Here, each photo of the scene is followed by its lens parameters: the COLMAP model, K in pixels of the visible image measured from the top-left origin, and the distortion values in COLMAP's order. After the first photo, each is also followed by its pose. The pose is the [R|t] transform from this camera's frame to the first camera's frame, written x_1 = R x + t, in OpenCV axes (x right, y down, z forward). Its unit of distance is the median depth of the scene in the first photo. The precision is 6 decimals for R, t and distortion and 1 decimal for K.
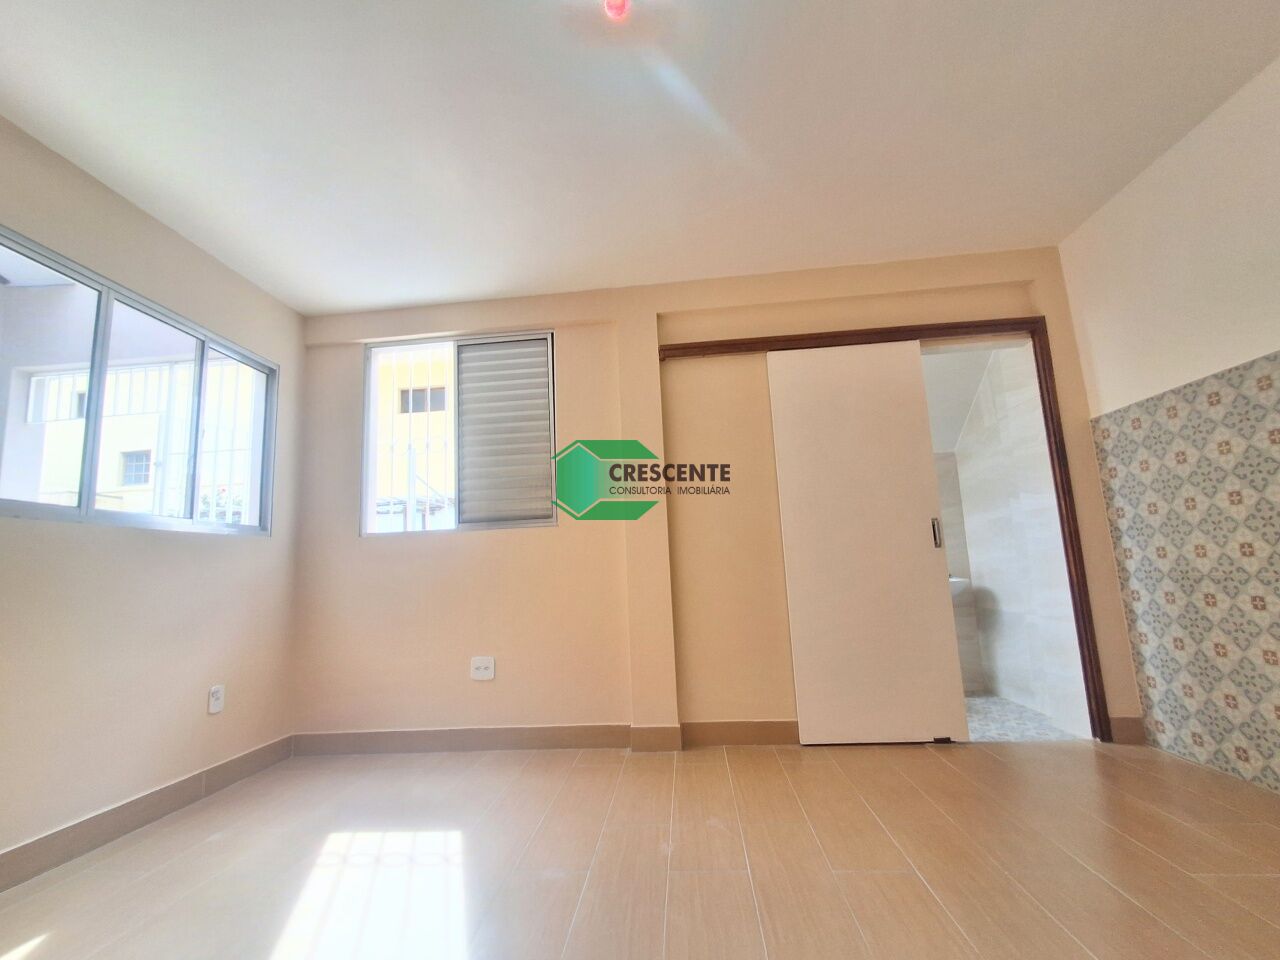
lens RADIAL K [[584.8, 0, 635.2], [0, 584.8, 485.4], [0, 0, 1]] dist [0.001470, 0.005205]
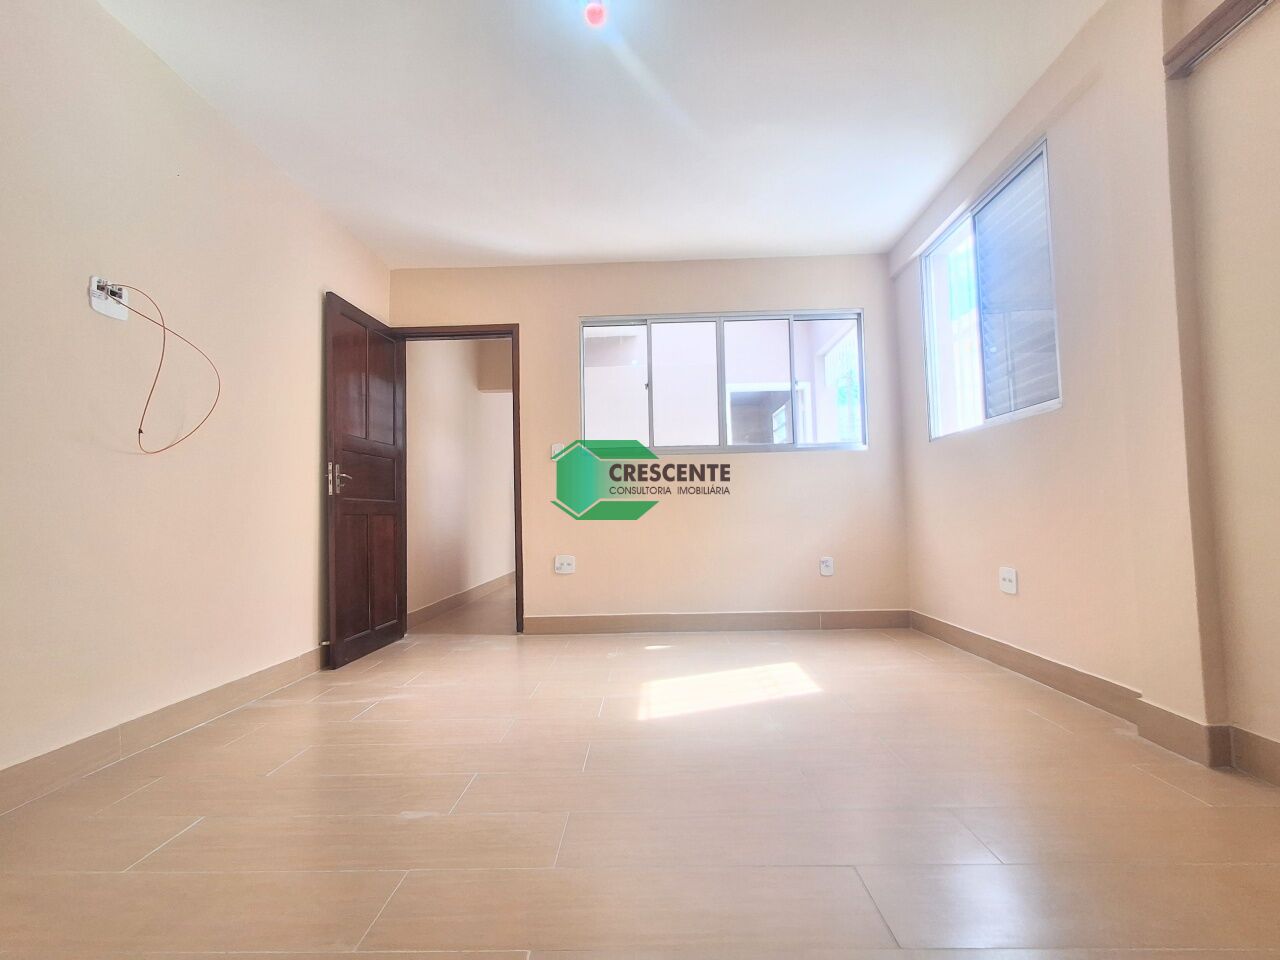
lens RADIAL K [[584.8, 0, 635.2], [0, 584.8, 485.4], [0, 0, 1]] dist [0.001470, 0.005205]
pose [[0.060575, -0.008924, -0.998124, 0.631207], [0.166292, 0.986076, 0.001276, 0.084680], [0.984214, -0.166057, 0.061215, 0.453099]]
